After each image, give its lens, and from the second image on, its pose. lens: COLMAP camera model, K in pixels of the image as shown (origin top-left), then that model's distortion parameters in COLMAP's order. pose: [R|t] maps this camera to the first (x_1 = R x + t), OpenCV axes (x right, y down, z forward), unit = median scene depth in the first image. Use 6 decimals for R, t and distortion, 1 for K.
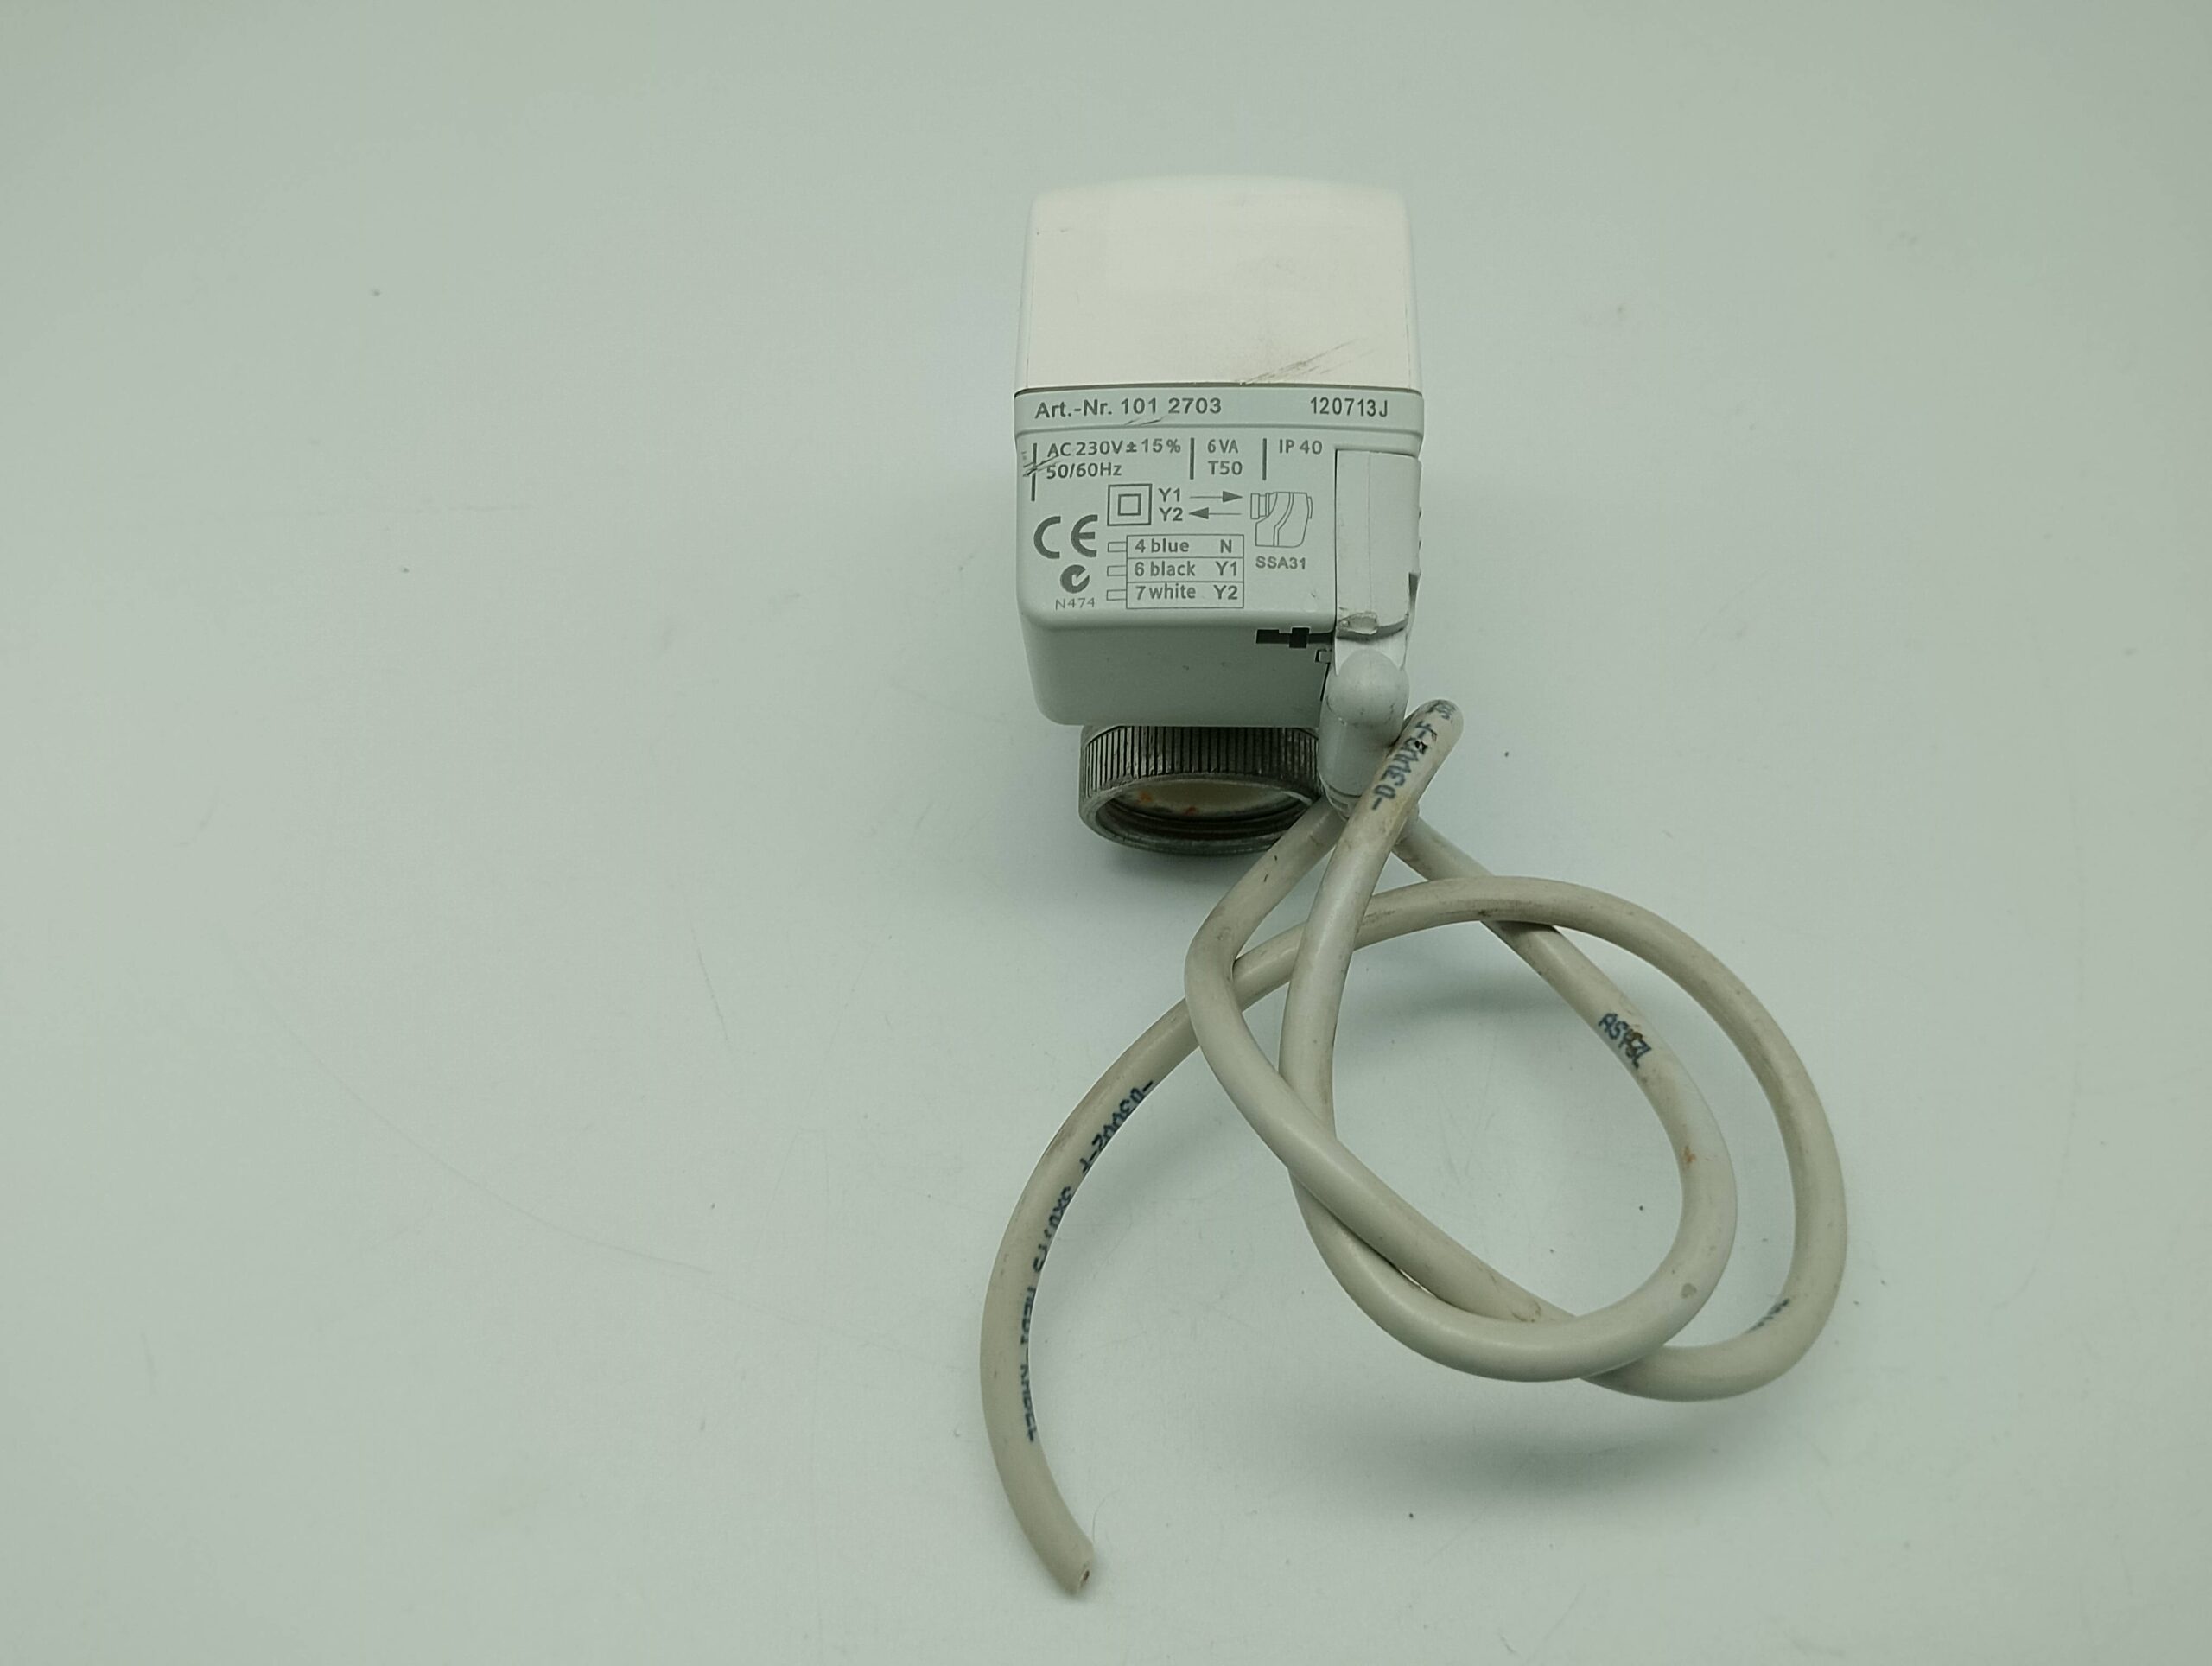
lens RADIAL K [[1793.7, 0, 1112.2], [0, 1793.7, 834.1], [0, 0, 1]] dist [0.039720, -0.006584]
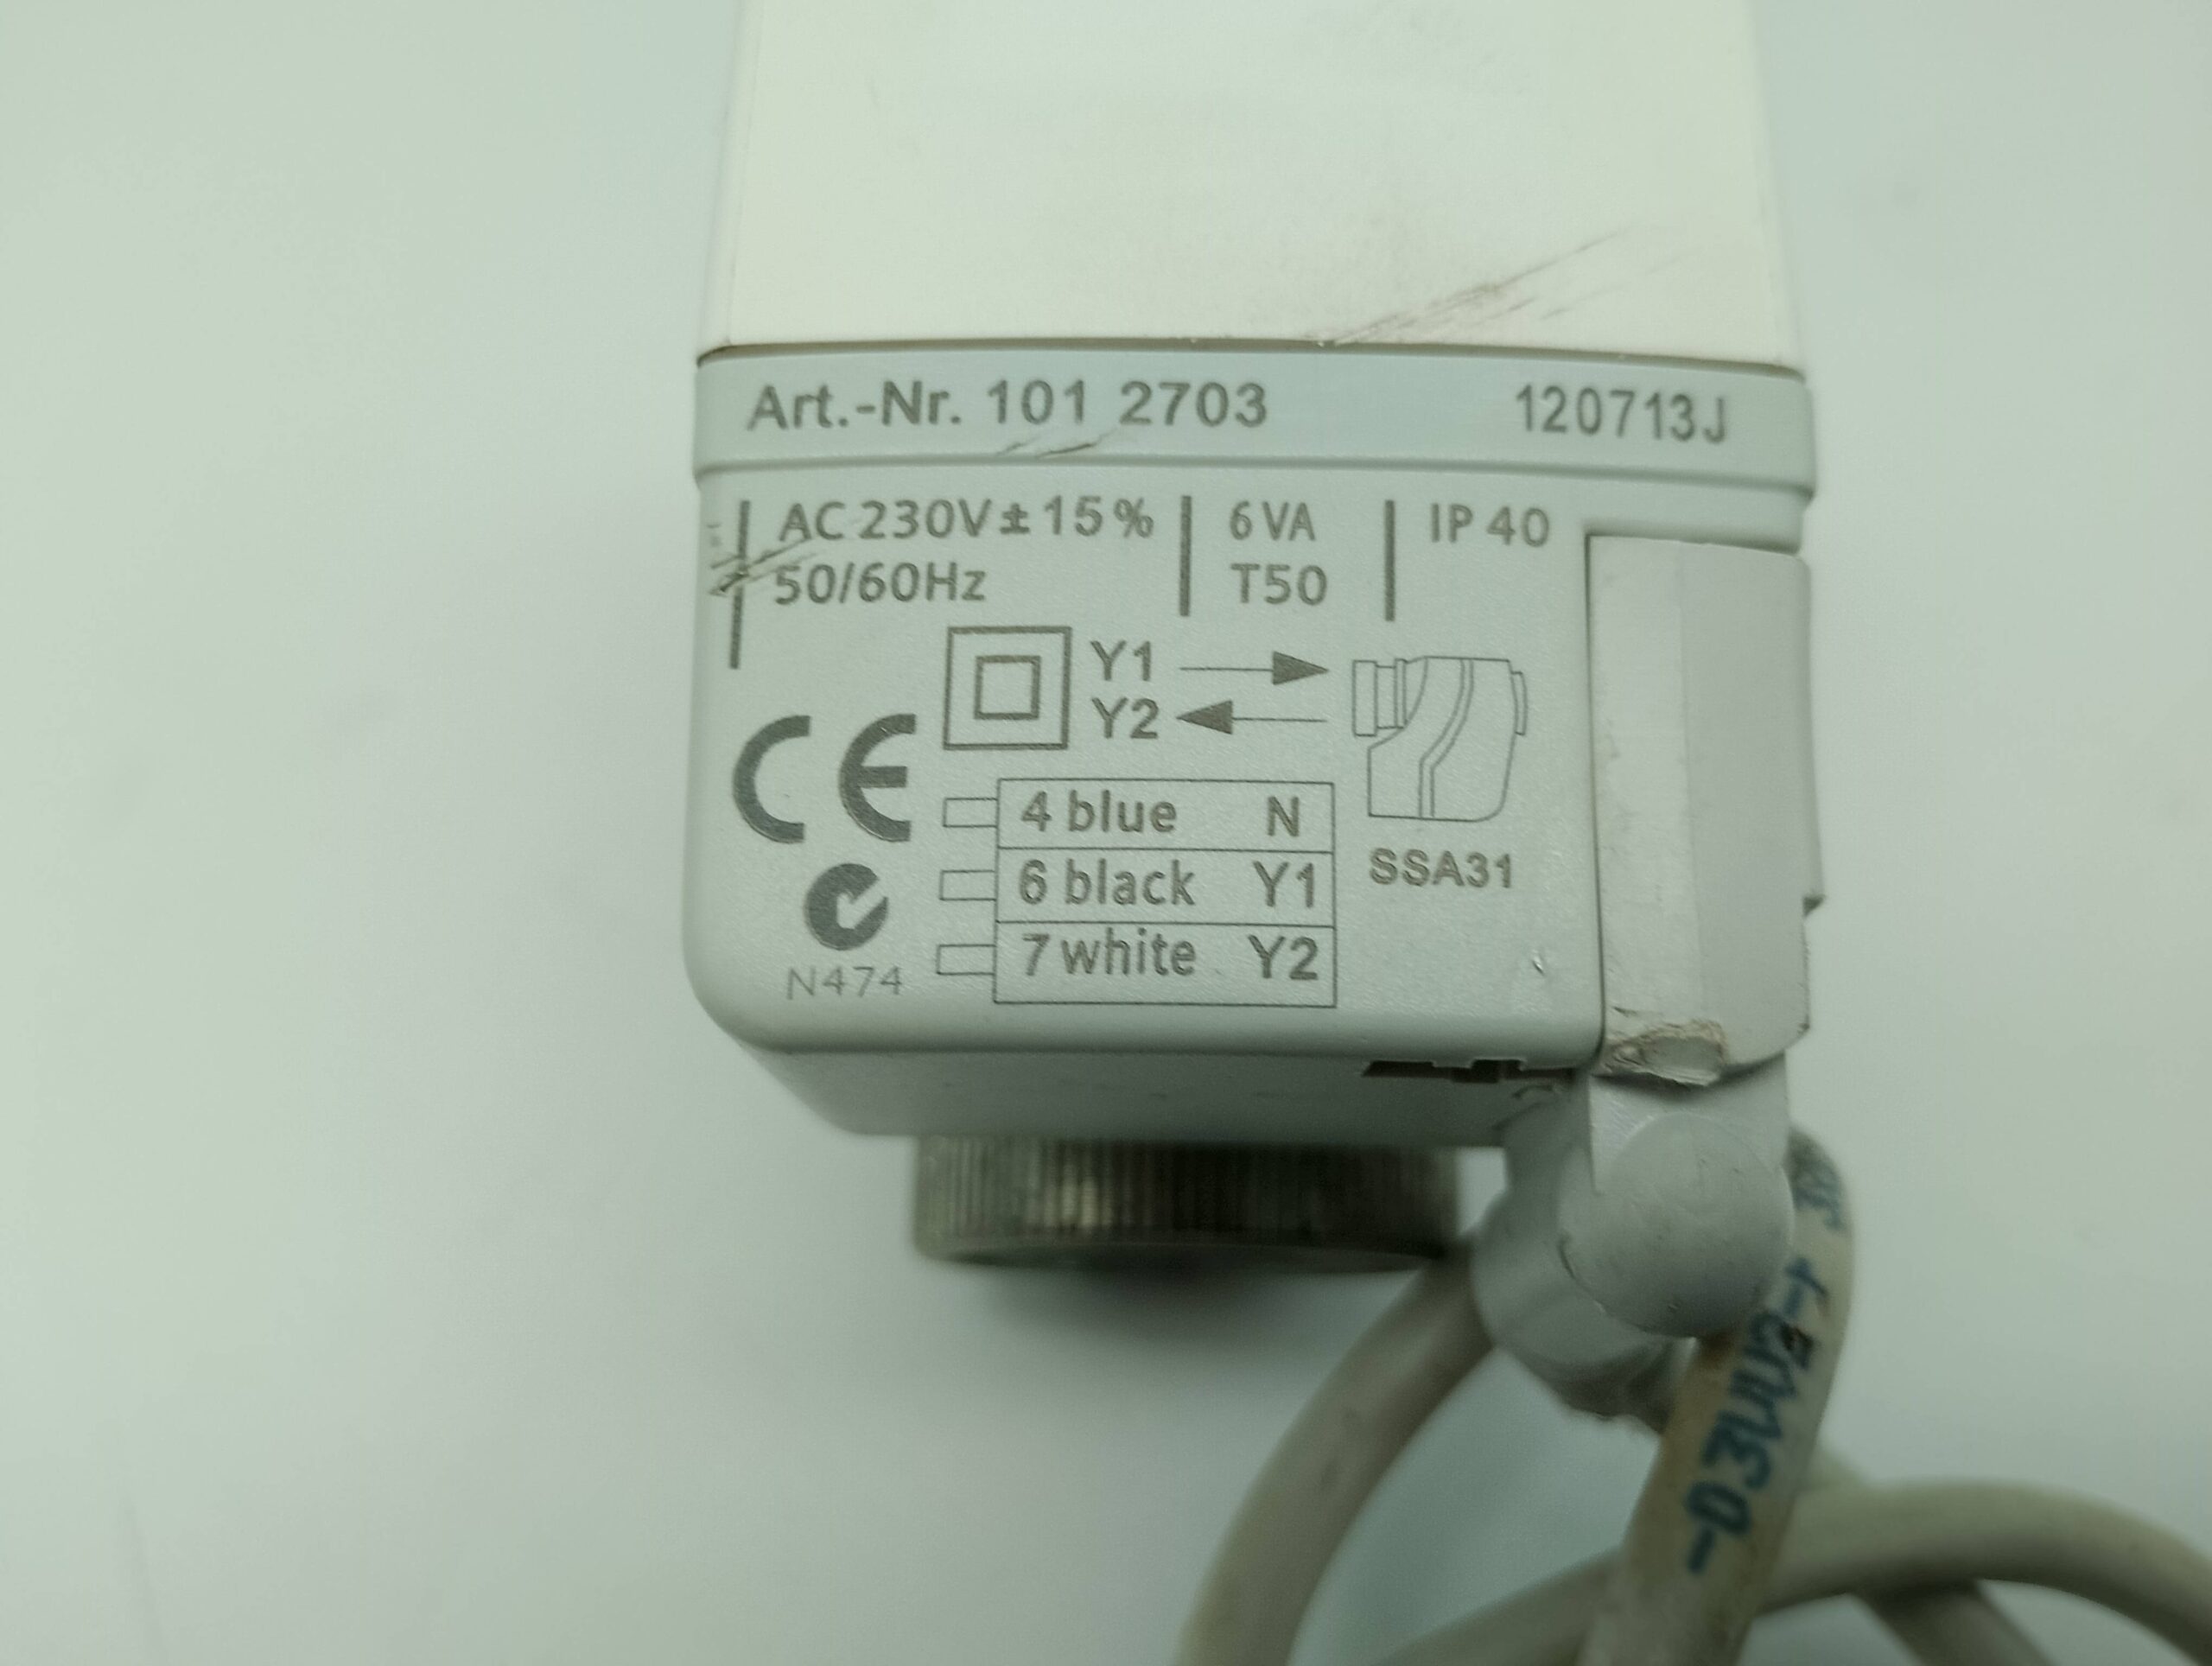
lens RADIAL K [[1793.7, 0, 1100.6], [0, 1793.7, 830.6], [0, 0, 1]] dist [0.039720, -0.006584]
pose [[0.999349, 0.008244, 0.035115, 0.015671], [-0.009593, 0.999215, 0.038441, -0.167722], [-0.034771, -0.038752, 0.998644, 0.643718]]
